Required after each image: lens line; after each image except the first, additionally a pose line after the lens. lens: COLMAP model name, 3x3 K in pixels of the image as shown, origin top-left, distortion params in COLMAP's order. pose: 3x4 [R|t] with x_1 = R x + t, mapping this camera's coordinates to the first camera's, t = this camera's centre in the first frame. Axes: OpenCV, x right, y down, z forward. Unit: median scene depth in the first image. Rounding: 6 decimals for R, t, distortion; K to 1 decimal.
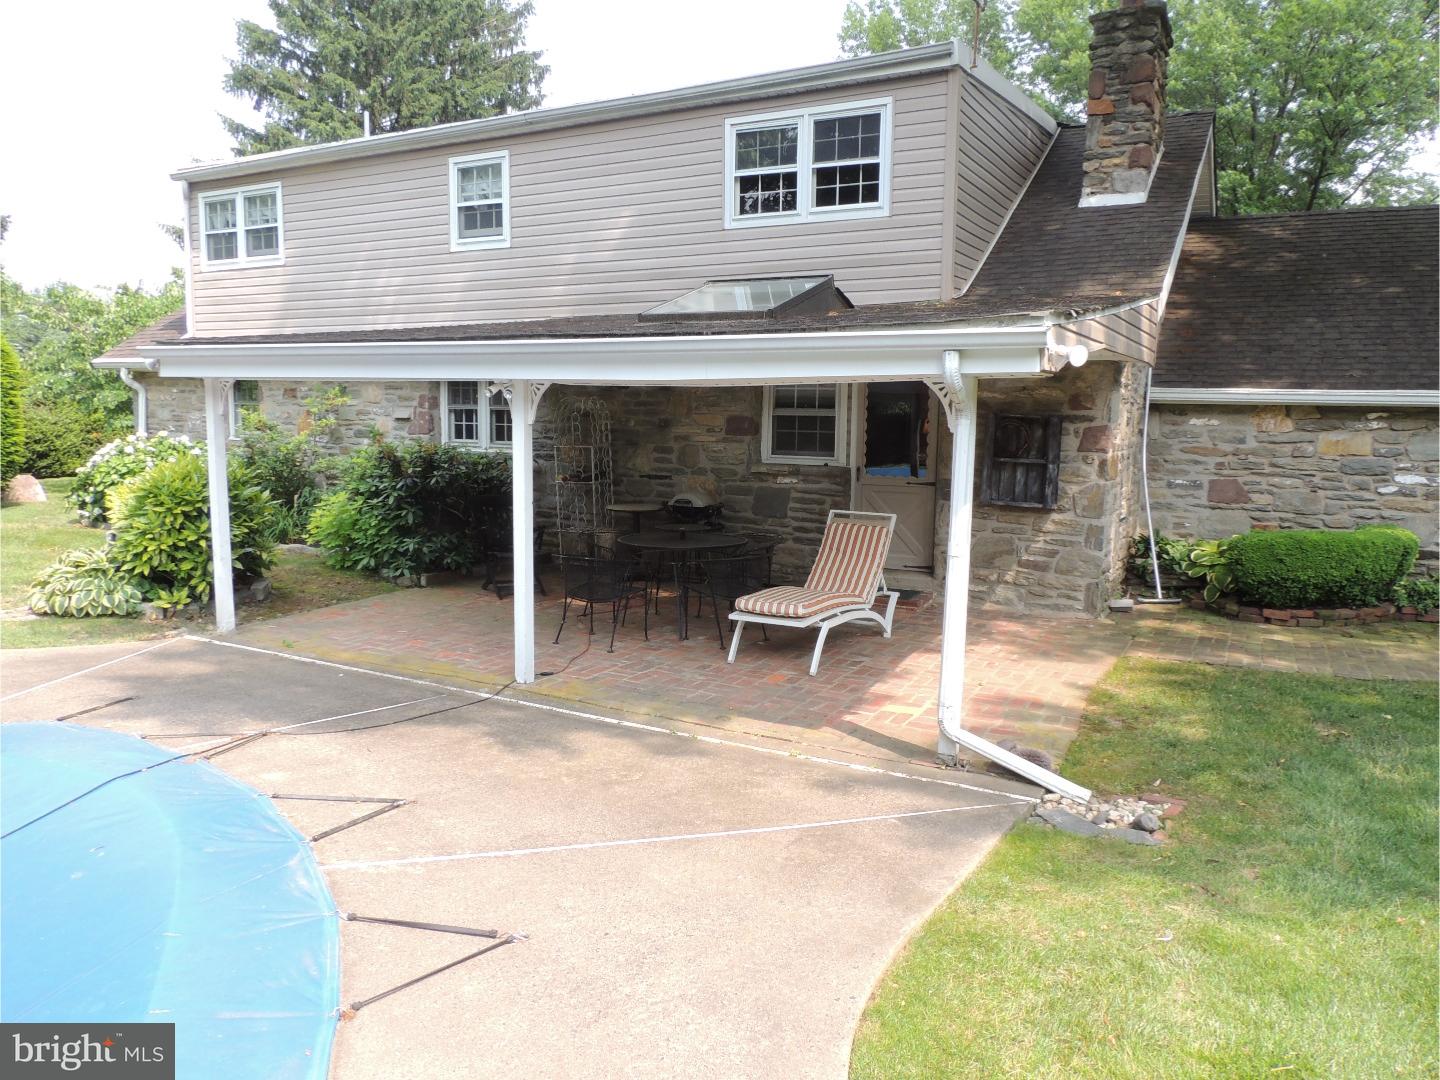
lens RADIAL K [[1034.7, 0, 720.0], [0, 1034.7, 540.0], [0, 0, 1]] dist [0.000933, -0.004188]
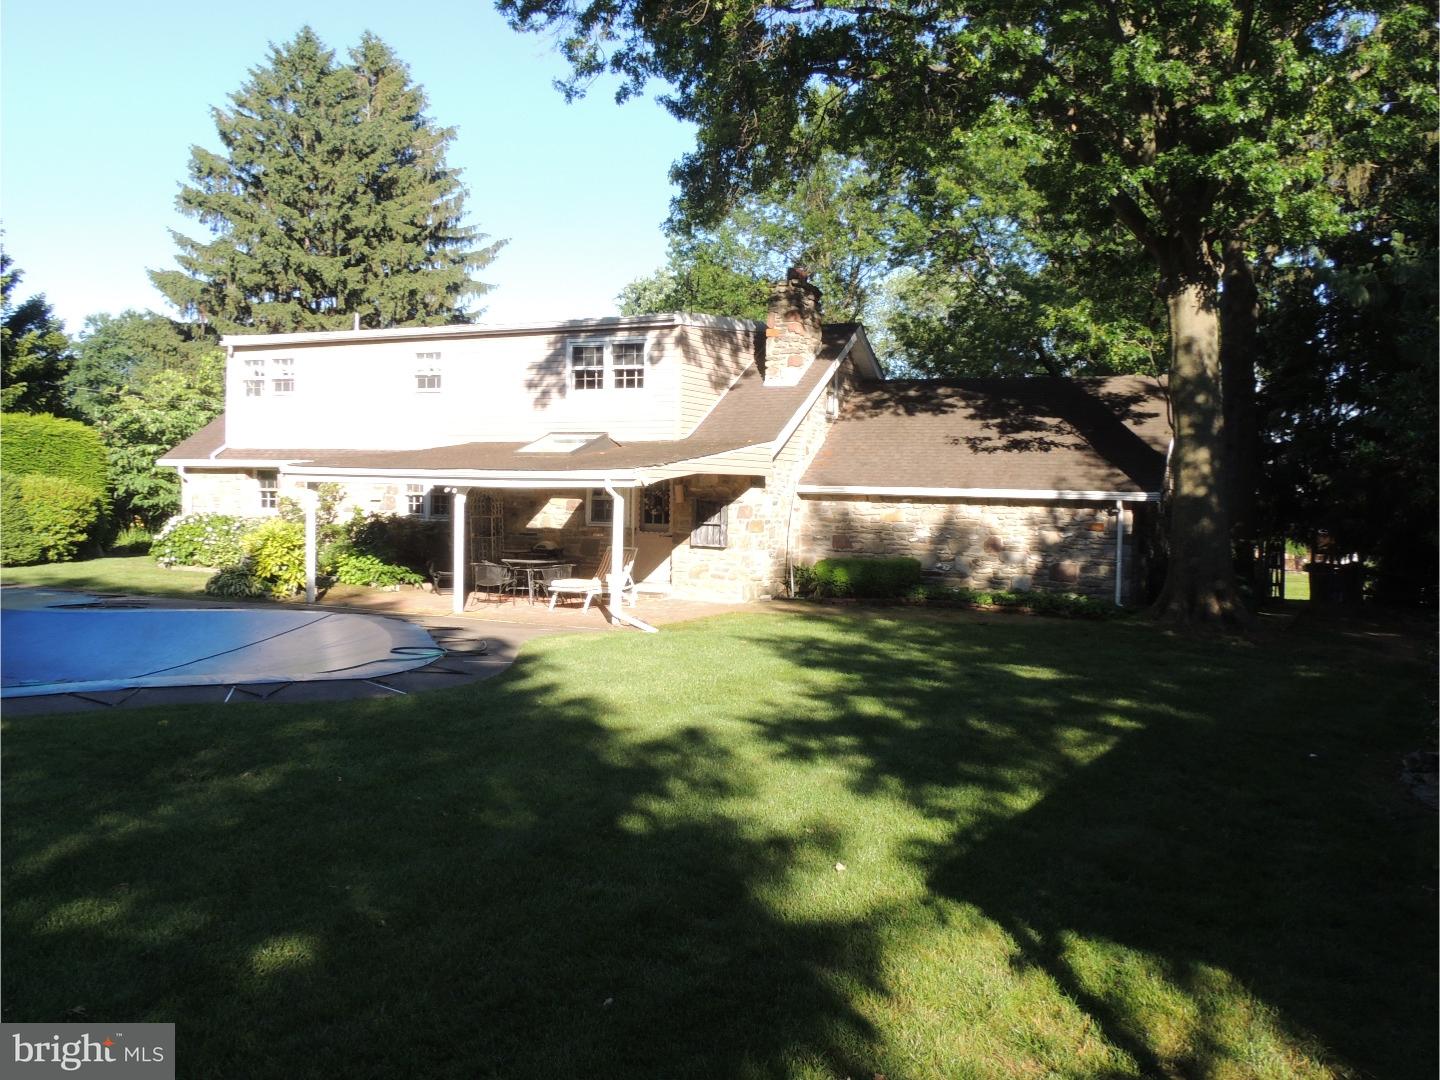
lens RADIAL K [[1131.7, 0, 673.9], [0, 1131.7, 538.8], [0, 0, 1]] dist [-0.000092, -0.000354]
pose [[0.999720, 0.001546, 0.023612, 0.122435], [0.000473, 0.996361, -0.085235, 0.097396], [-0.023658, 0.085222, 0.996081, -0.809717]]
